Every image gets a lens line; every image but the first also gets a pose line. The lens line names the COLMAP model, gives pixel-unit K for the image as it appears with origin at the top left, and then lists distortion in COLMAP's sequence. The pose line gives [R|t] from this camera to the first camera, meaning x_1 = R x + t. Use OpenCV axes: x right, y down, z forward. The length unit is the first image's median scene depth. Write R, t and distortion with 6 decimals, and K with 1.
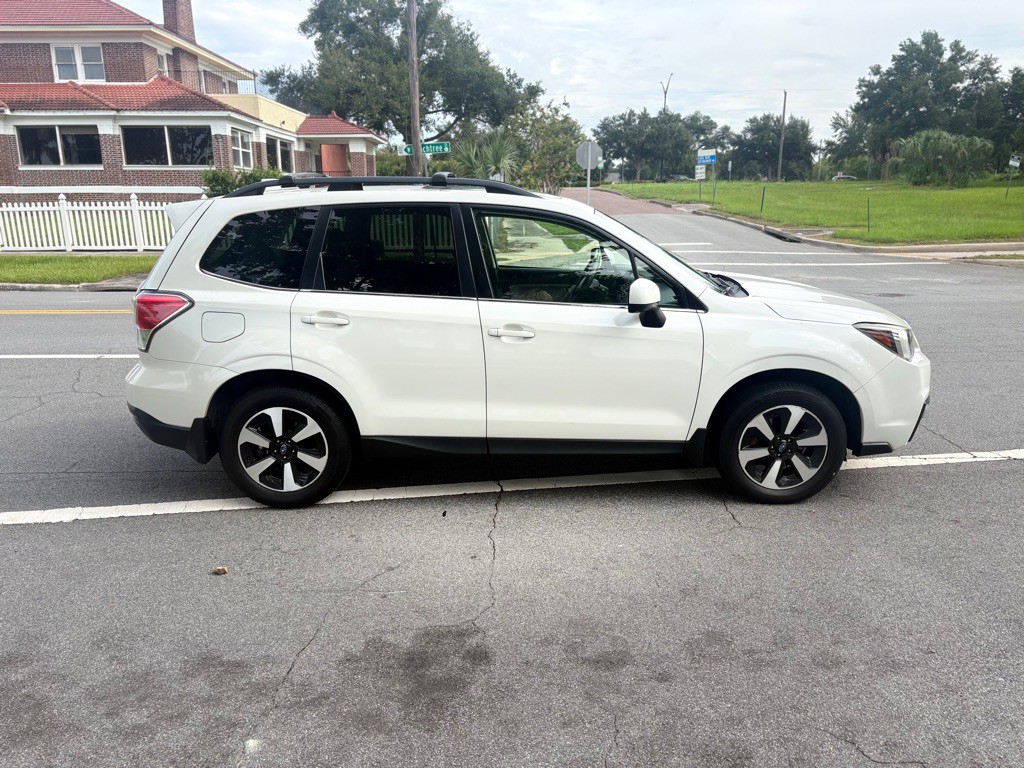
lens RADIAL K [[773.4, 0, 512.0], [0, 773.4, 384.0], [0, 0, 1]] dist [0.078264, -0.091185]
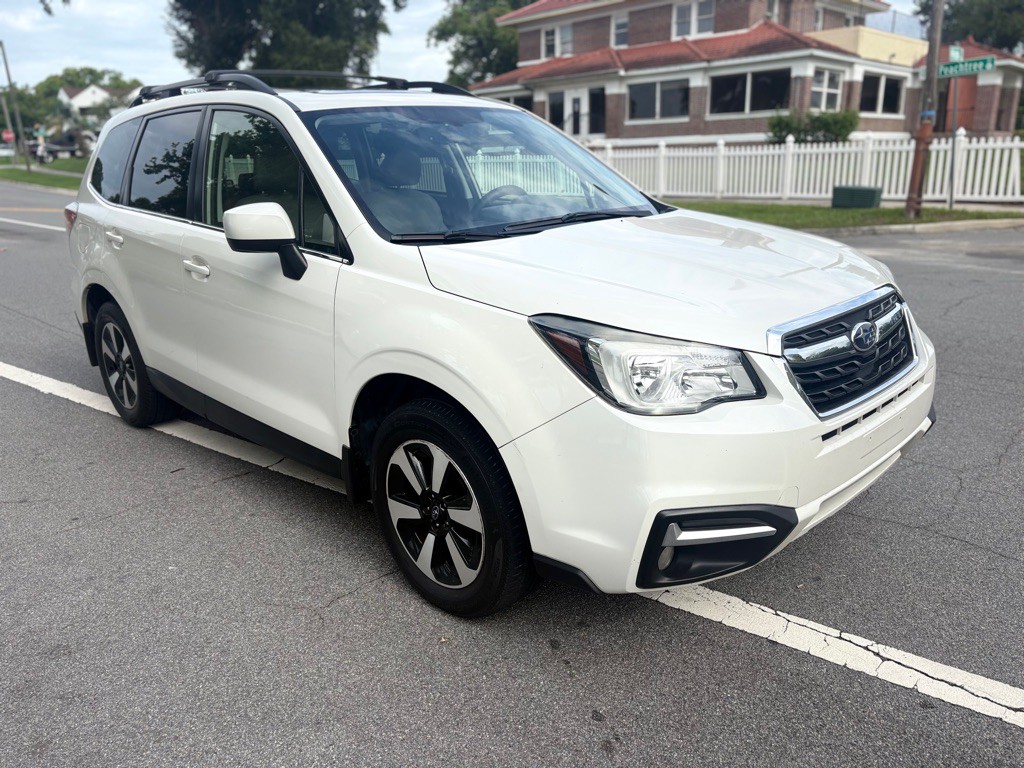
lens RADIAL K [[773.4, 0, 512.0], [0, 773.4, 384.0], [0, 0, 1]] dist [0.078264, -0.091185]
pose [[0.700506, 0.189352, -0.688068, 0.105907], [-0.150461, 0.981672, 0.116969, -0.012148], [0.697605, 0.021590, 0.716157, 0.087557]]
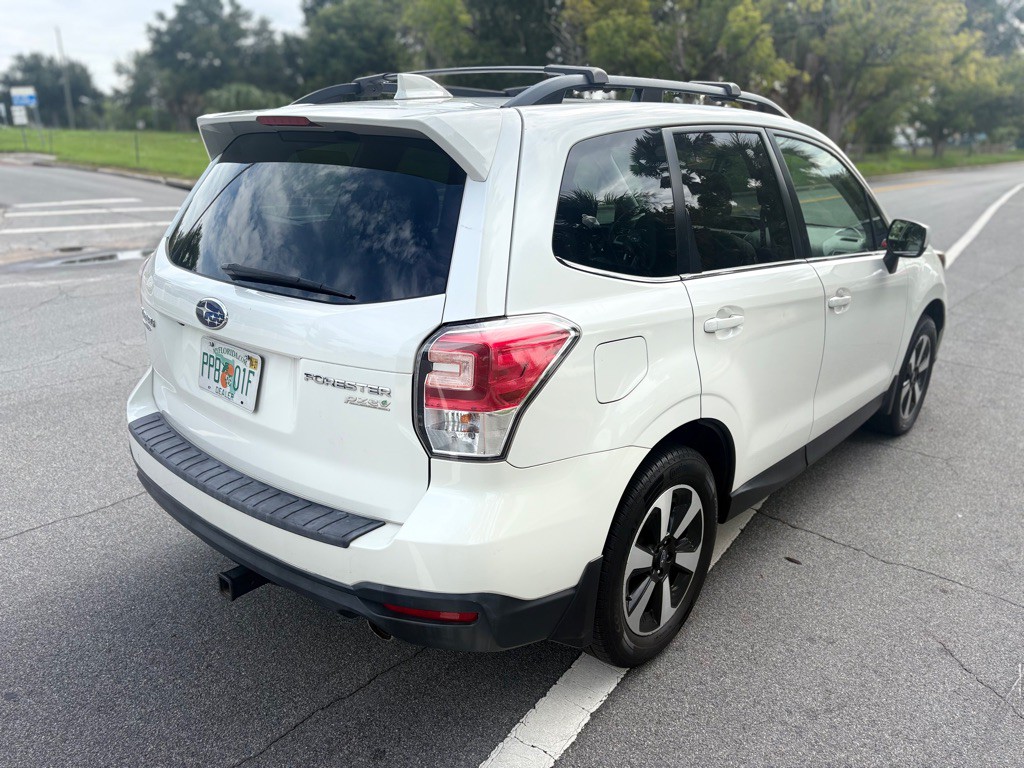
lens RADIAL K [[777.7, 0, 511.4], [0, 777.7, 389.8], [0, 0, 1]] dist [0.054502, -0.055512]
pose [[0.650444, -0.214237, 0.728715, -0.105646], [0.170459, 0.976099, 0.134815, -0.018689], [-0.740180, 0.036527, 0.671416, 0.096342]]
